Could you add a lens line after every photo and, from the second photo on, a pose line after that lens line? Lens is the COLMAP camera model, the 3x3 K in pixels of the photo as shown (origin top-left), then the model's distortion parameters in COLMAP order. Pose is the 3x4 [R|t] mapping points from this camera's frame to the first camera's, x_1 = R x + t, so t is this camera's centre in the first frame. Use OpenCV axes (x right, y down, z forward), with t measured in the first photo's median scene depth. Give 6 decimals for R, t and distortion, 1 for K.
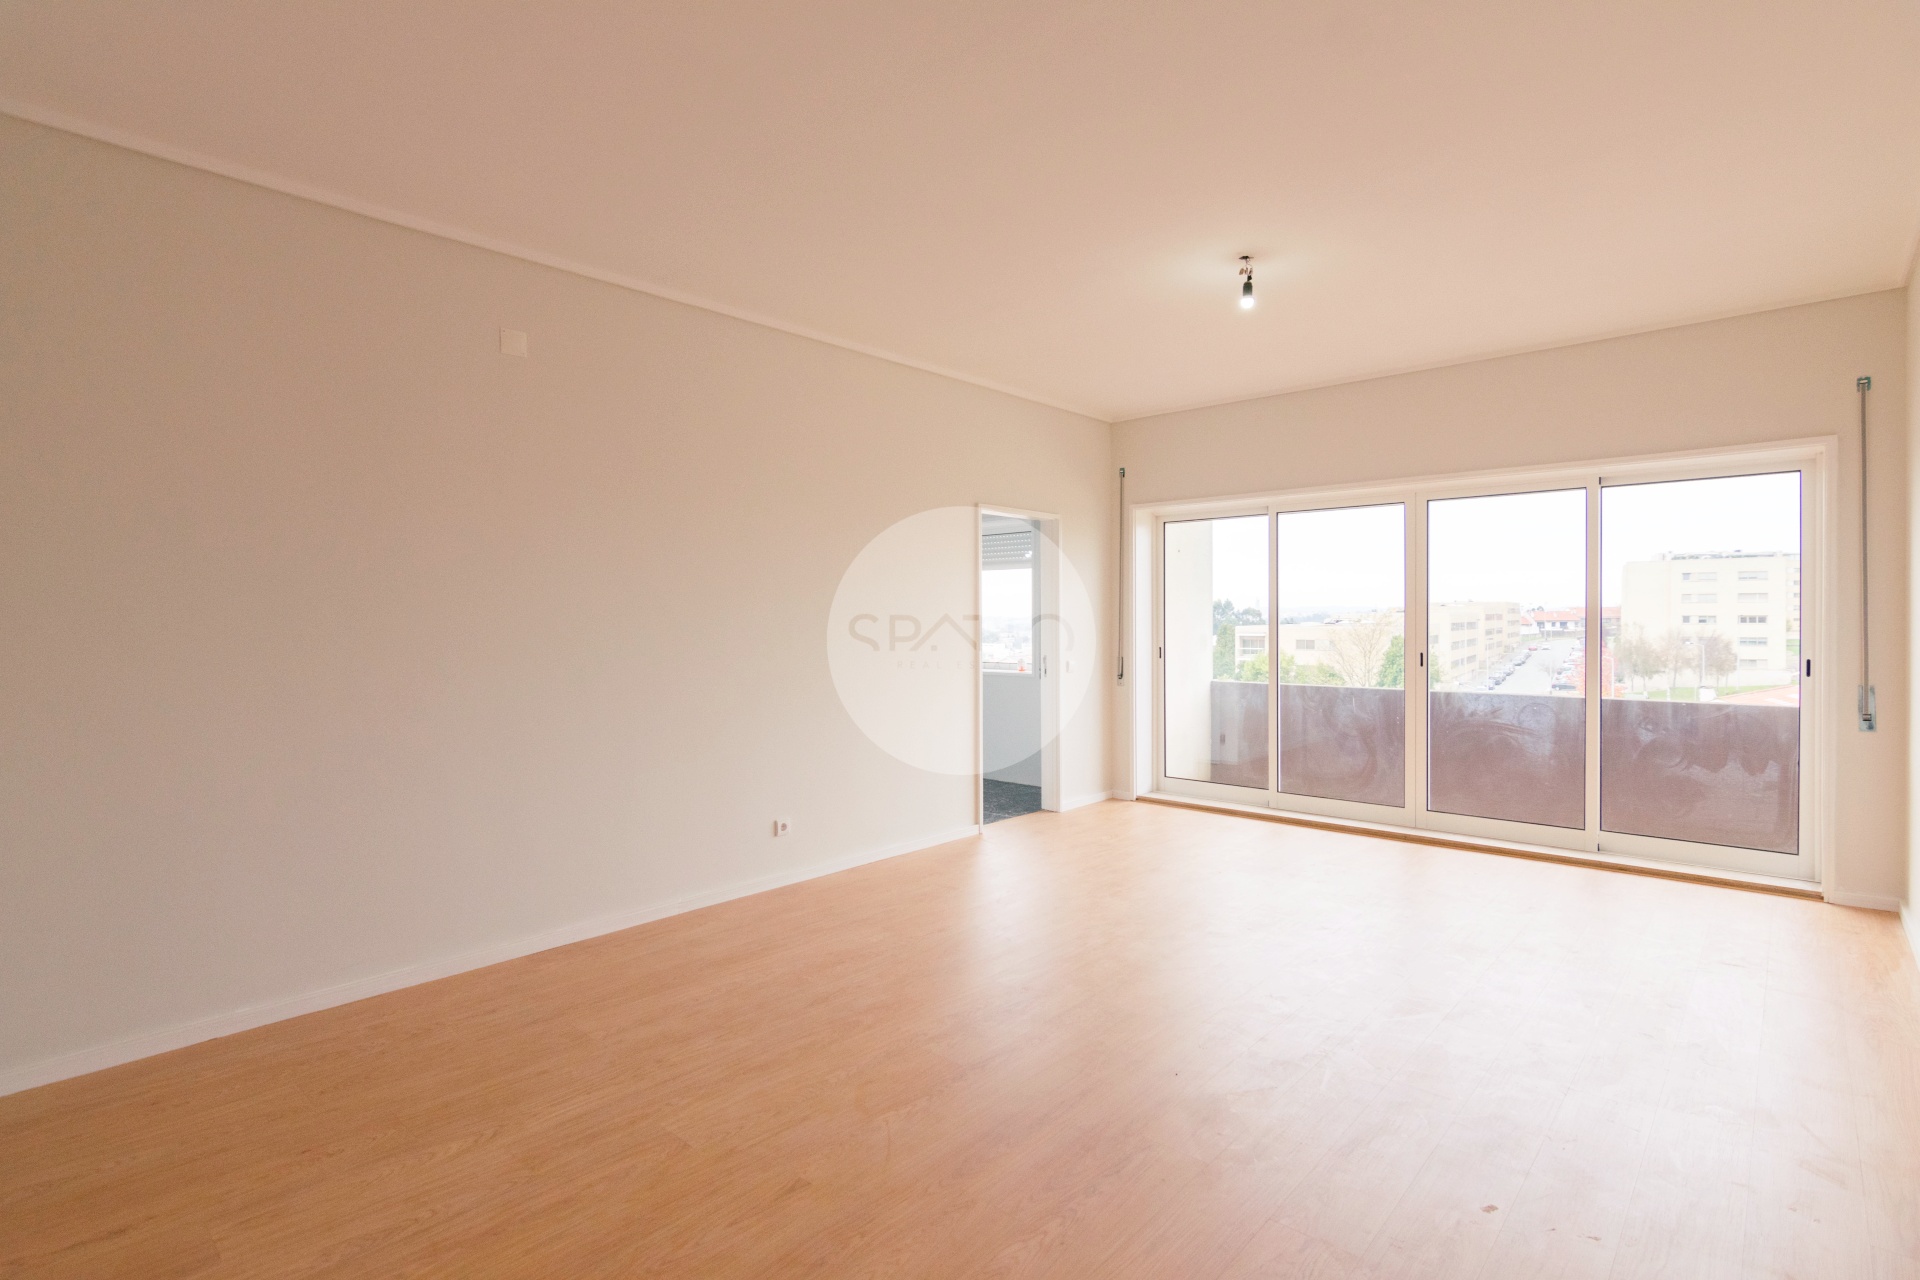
lens RADIAL K [[939.0, 0, 949.1], [0, 939.0, 622.8], [0, 0, 1]] dist [-0.001586, 0.000055]
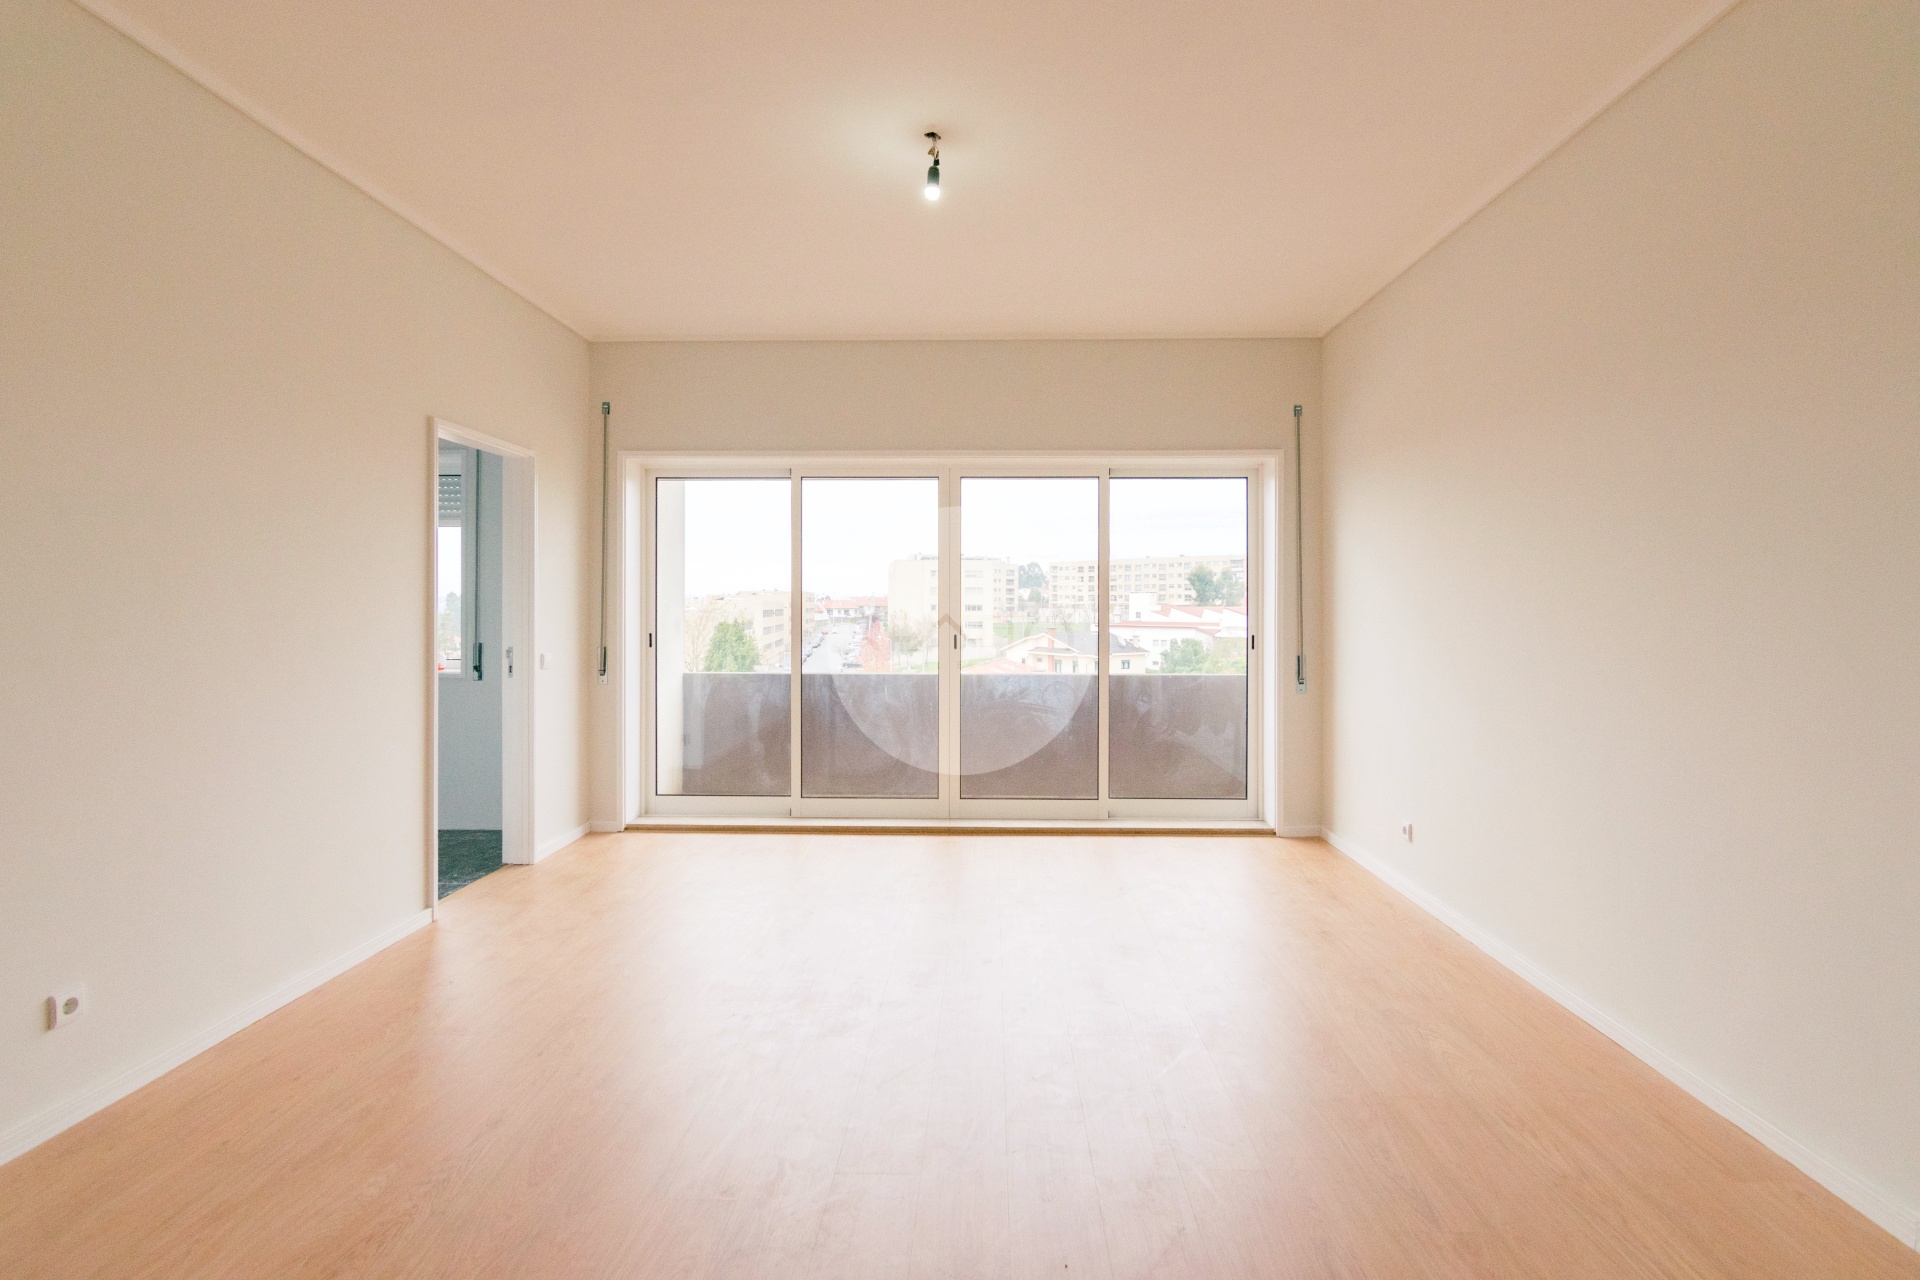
lens RADIAL K [[948.9, 0, 974.5], [0, 948.9, 600.3], [0, 0, 1]] dist [-0.002362, -0.000469]
pose [[0.752619, 0.009285, 0.658391, -0.109096], [-0.002686, 0.999936, -0.011031, 0.006569], [-0.658451, 0.006534, 0.752596, 0.230484]]
